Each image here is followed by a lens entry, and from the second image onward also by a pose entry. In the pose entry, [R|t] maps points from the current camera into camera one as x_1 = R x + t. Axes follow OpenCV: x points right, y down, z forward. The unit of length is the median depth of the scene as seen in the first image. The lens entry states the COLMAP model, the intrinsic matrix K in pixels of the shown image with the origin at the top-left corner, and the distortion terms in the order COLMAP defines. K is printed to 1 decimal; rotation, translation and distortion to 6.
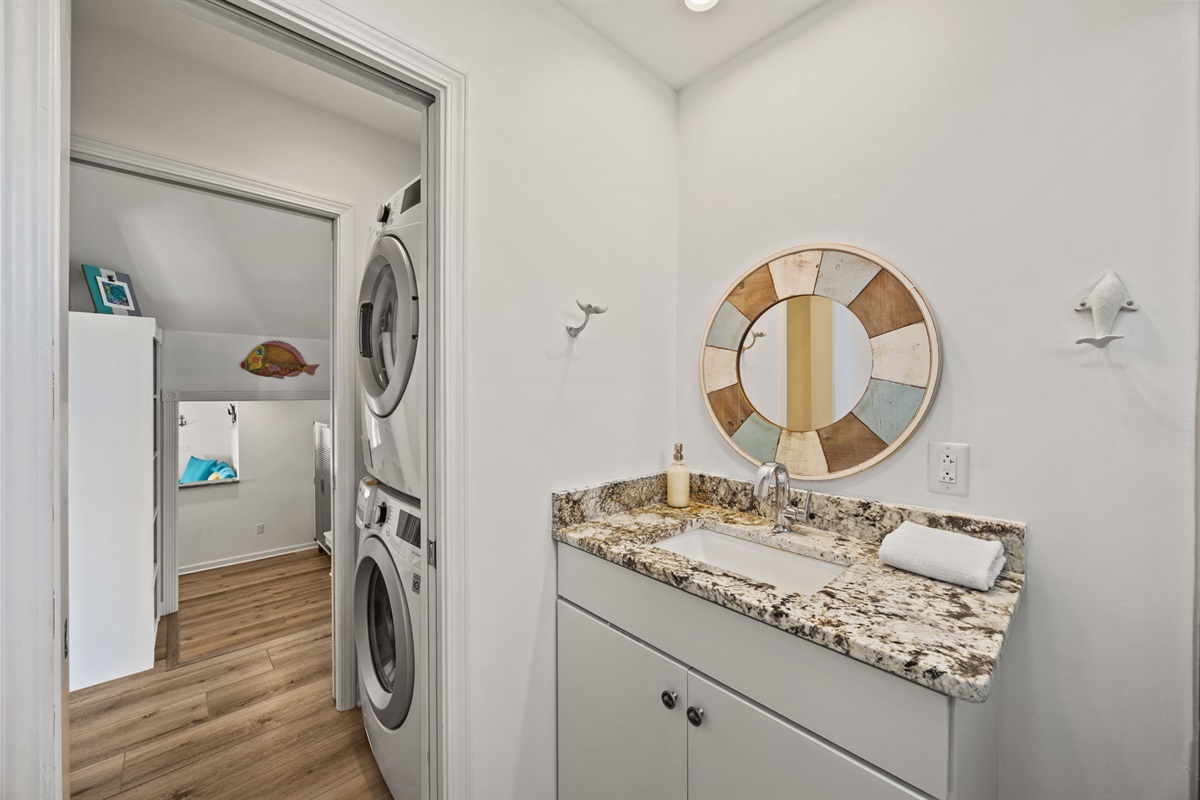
lens RADIAL K [[455.1, 0, 601.6], [0, 455.1, 391.0], [0, 0, 1]] dist [-0.000136, -0.000290]
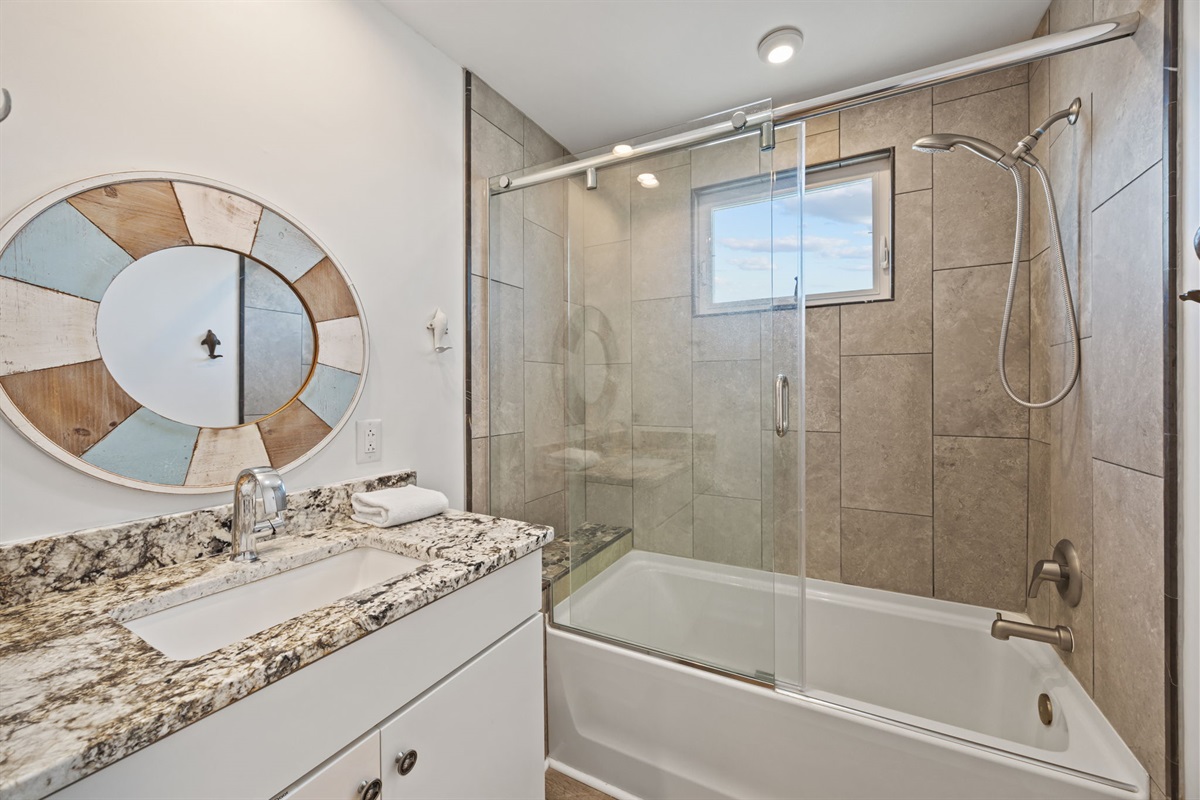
lens RADIAL K [[471.3, 0, 605.2], [0, 471.3, 385.2], [0, 0, 1]] dist [-0.010062, 0.002719]
pose [[-0.326776, 0.005675, 0.945085, -0.592106], [0.005072, 0.999978, -0.004251, 0.028091], [-0.945088, 0.003404, -0.326798, 0.764653]]
